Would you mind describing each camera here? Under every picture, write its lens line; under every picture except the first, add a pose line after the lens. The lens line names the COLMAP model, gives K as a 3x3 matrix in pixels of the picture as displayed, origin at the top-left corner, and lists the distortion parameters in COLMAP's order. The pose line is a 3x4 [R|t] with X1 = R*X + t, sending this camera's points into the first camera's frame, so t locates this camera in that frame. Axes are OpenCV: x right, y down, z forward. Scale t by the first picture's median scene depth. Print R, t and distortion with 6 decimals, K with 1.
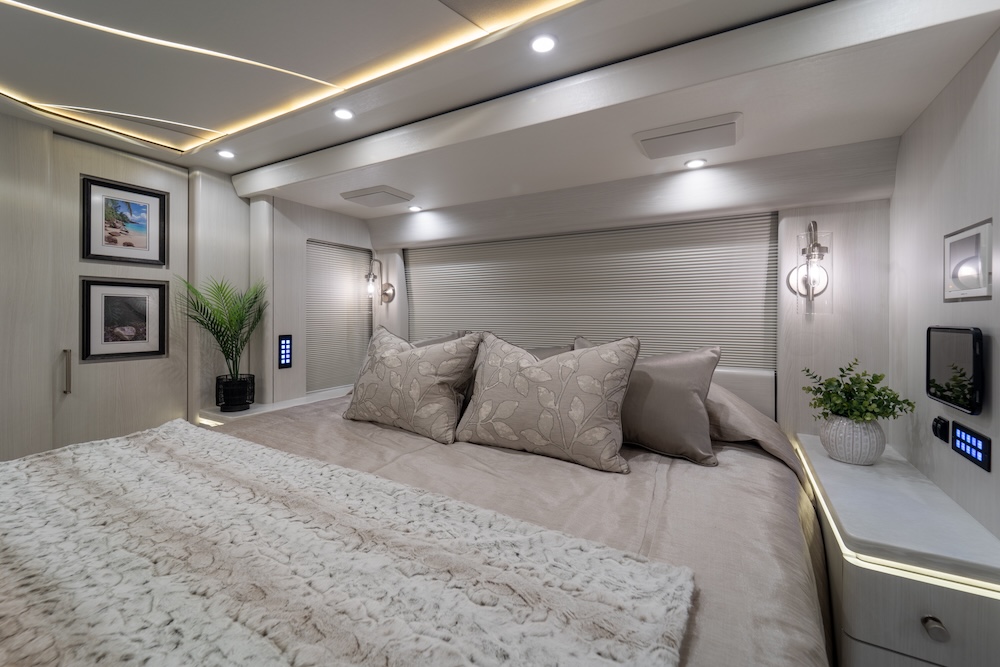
lens RADIAL K [[416.5, 0, 452.8], [0, 416.5, 316.1], [0, 0, 1]] dist [-0.001165, -0.001058]
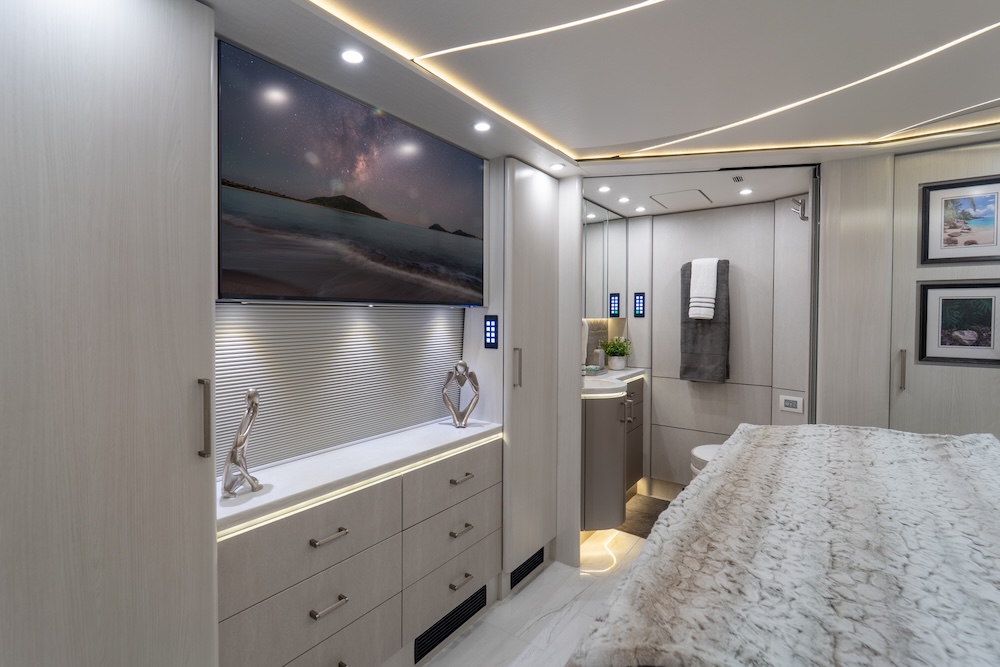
lens RADIAL K [[445.1, 0, 504.9], [0, 445.1, 324.6], [0, 0, 1]] dist [-0.003482, -0.001780]
pose [[-0.046052, 0.017834, -0.998780, 0.272415], [-0.008491, 0.999798, 0.018244, 0.002483], [0.998903, 0.009320, -0.045891, 0.002634]]
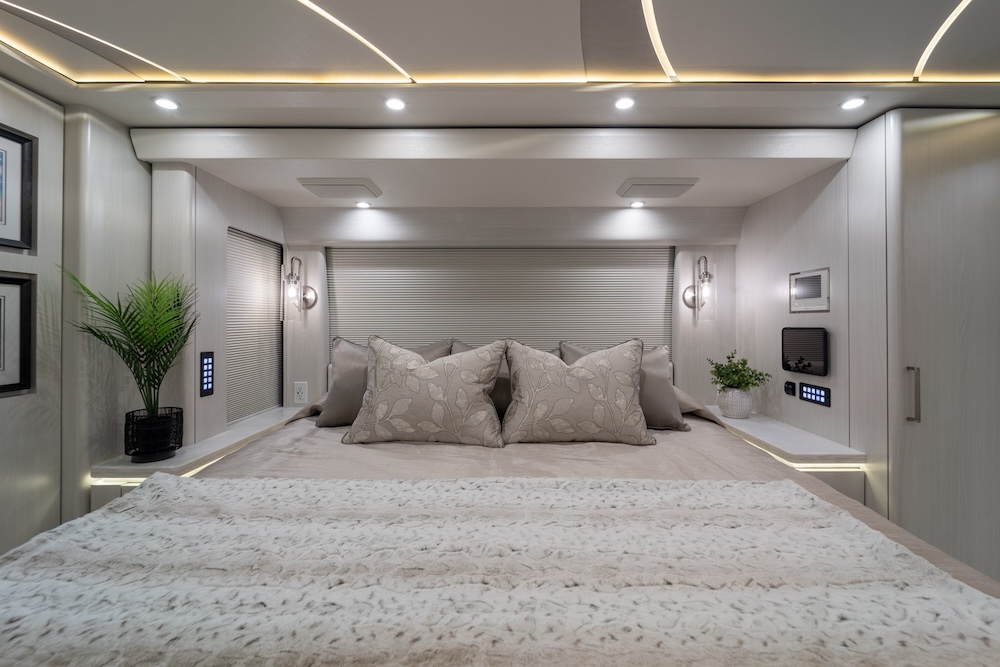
lens RADIAL K [[445.1, 0, 503.0], [0, 445.1, 321.7], [0, 0, 1]] dist [-0.003482, -0.001780]
pose [[0.854176, -0.005675, 0.519954, -0.457250], [0.008495, 0.999959, -0.003041, -0.002205], [-0.519915, 0.007015, 0.854189, 0.038780]]
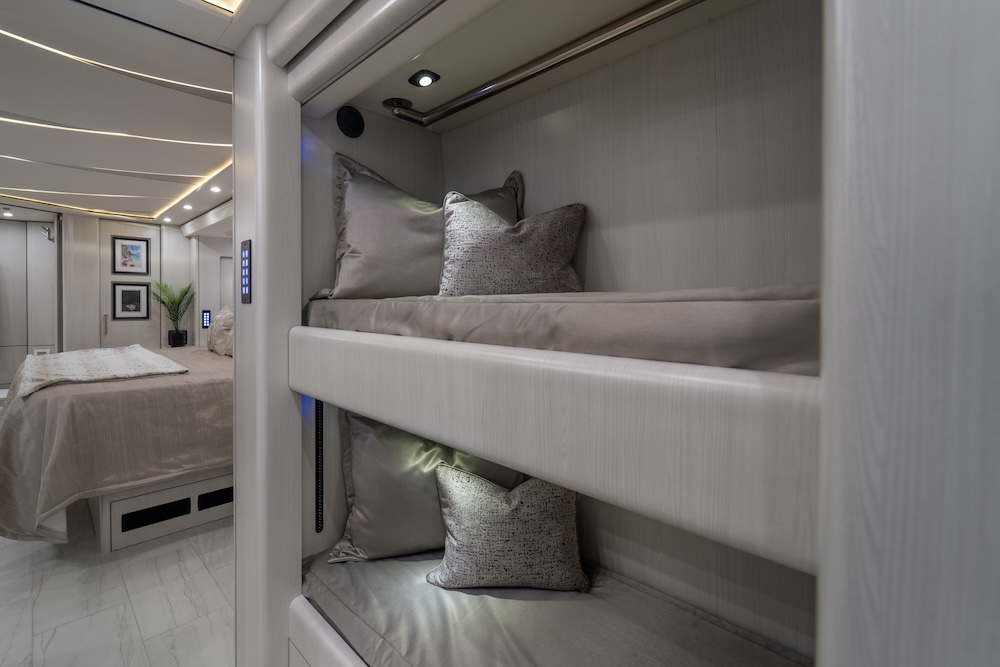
lens RADIAL K [[445.1, 0, 406.5], [0, 445.1, 311.2], [0, 0, 1]] dist [-0.003482, -0.001780]
pose [[0.947664, 0.000052, -0.319269, 1.294945], [0.001150, 0.999993, 0.003575, 0.053443], [0.319267, -0.003755, 0.947657, -0.709213]]
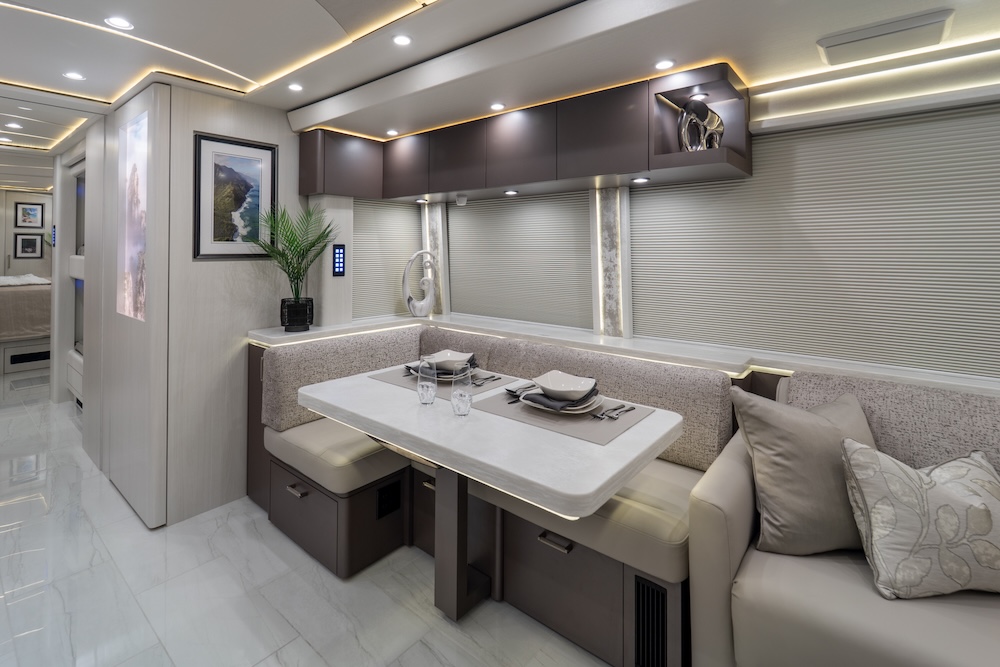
lens RADIAL K [[476.8, 0, 466.8], [0, 476.8, 238.5], [0, 0, 1]] dist [-0.002111, -0.001316]
pose [[0.985047, -0.012437, -0.171834, 3.150541], [0.007554, 0.999550, -0.029041, 0.082628], [0.172118, 0.027309, 0.984698, -2.001119]]
